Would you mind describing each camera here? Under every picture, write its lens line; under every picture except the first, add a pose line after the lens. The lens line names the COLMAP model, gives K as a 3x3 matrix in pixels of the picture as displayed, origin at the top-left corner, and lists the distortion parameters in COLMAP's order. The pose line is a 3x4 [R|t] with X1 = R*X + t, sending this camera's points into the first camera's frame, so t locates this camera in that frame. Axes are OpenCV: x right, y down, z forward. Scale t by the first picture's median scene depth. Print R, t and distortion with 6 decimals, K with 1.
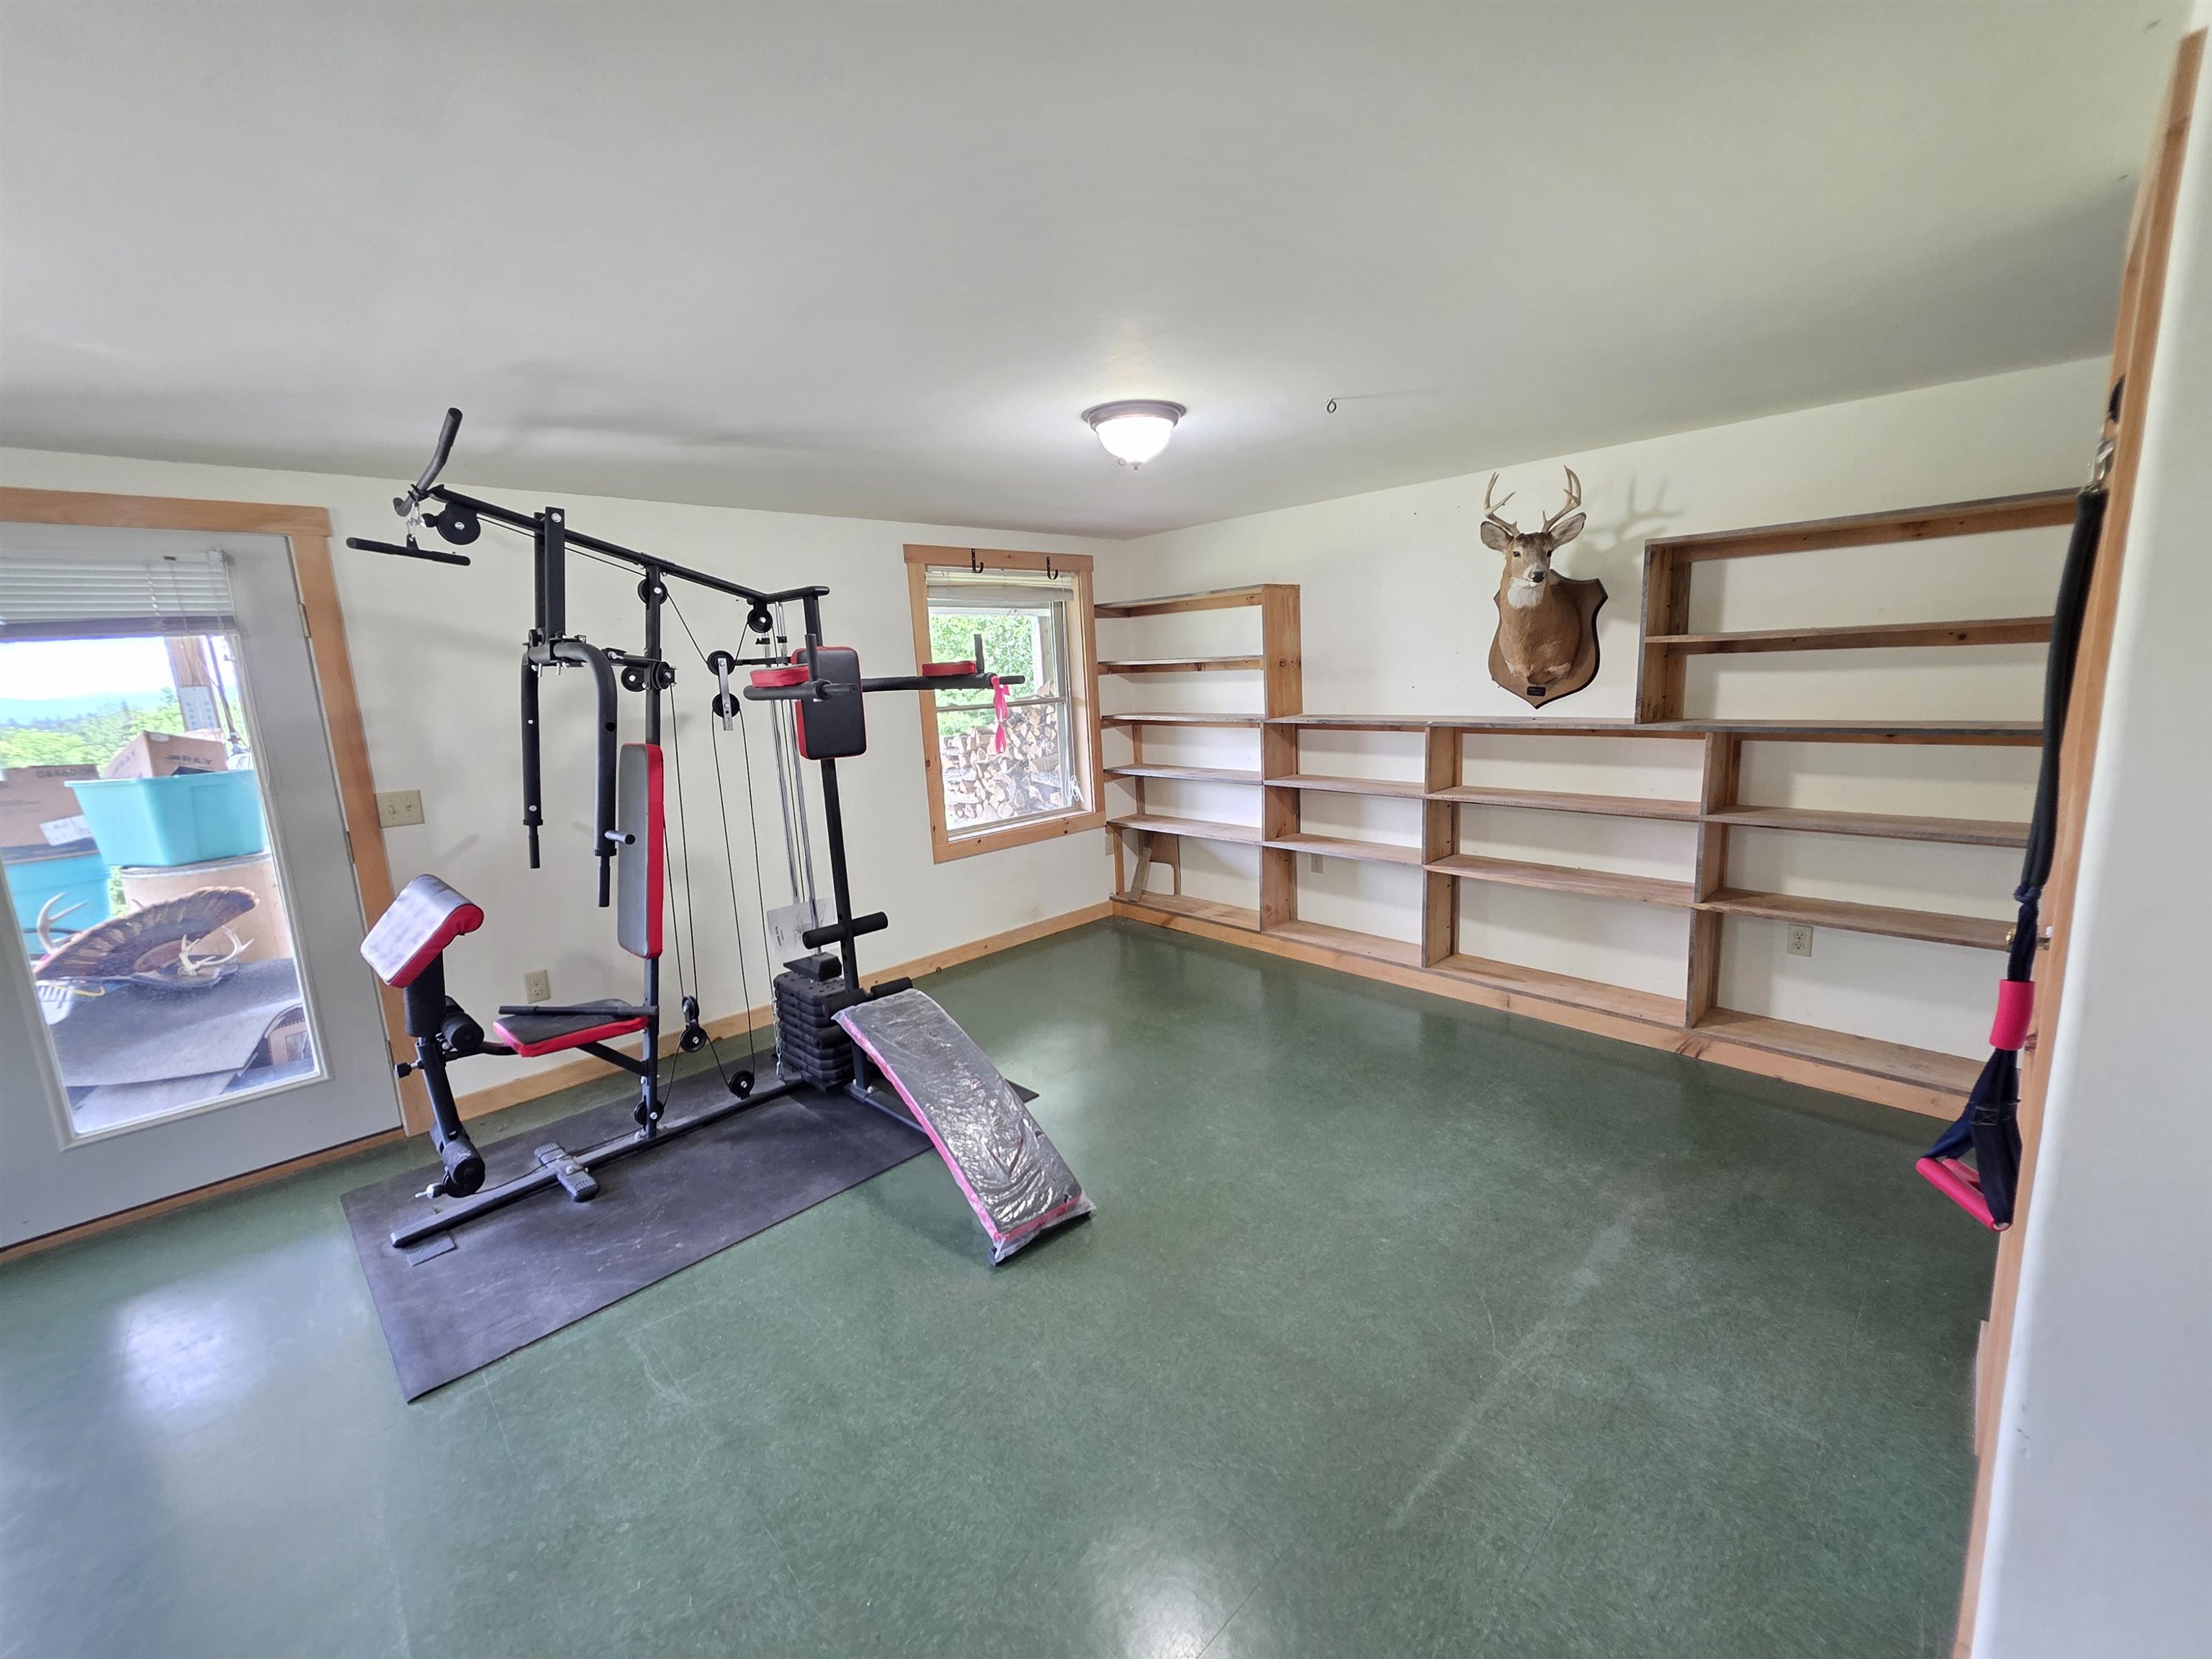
lens RADIAL K [[883.6, 0, 1111.9], [0, 883.6, 818.4], [0, 0, 1]] dist [0.003305, -0.000673]
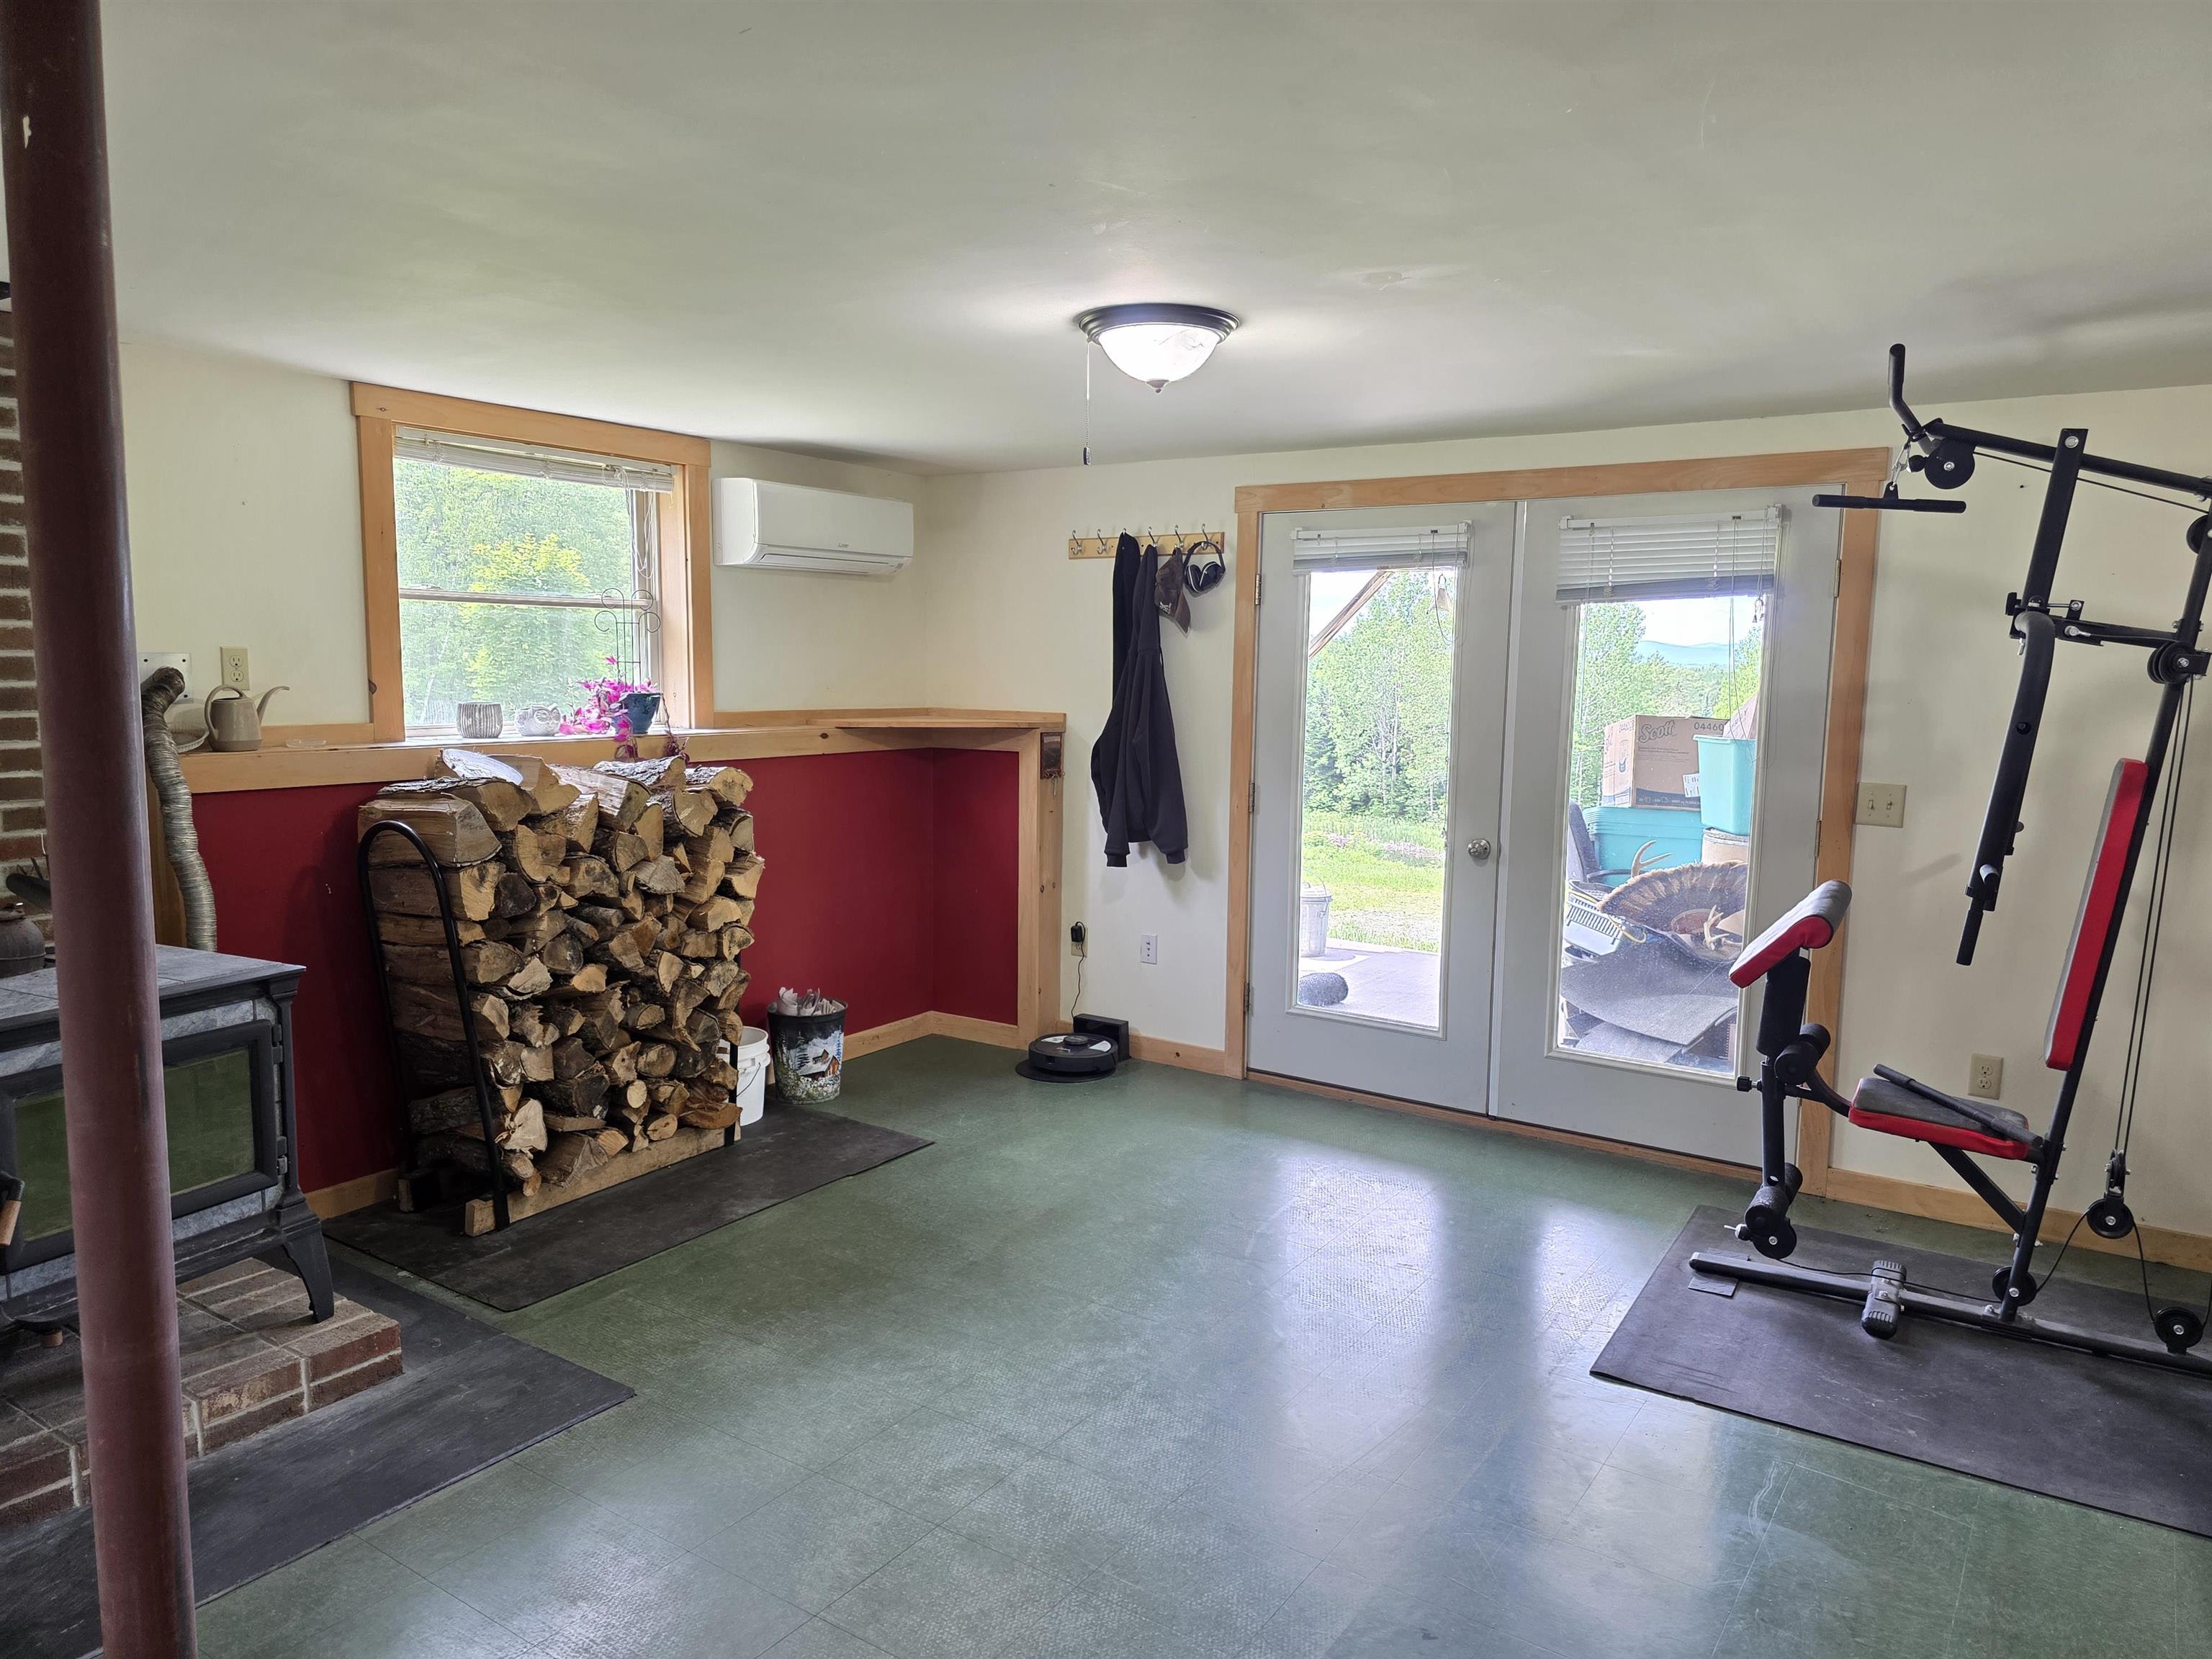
lens RADIAL K [[1463.8, 0, 1112.1], [0, 1463.8, 837.9], [0, 0, 1]] dist [-0.000812, -0.003819]
pose [[0.209265, 0.169072, -0.963132, 0.405687], [-0.188991, 0.973362, 0.129805, -0.025684], [0.959422, 0.154859, 0.235644, 0.003310]]
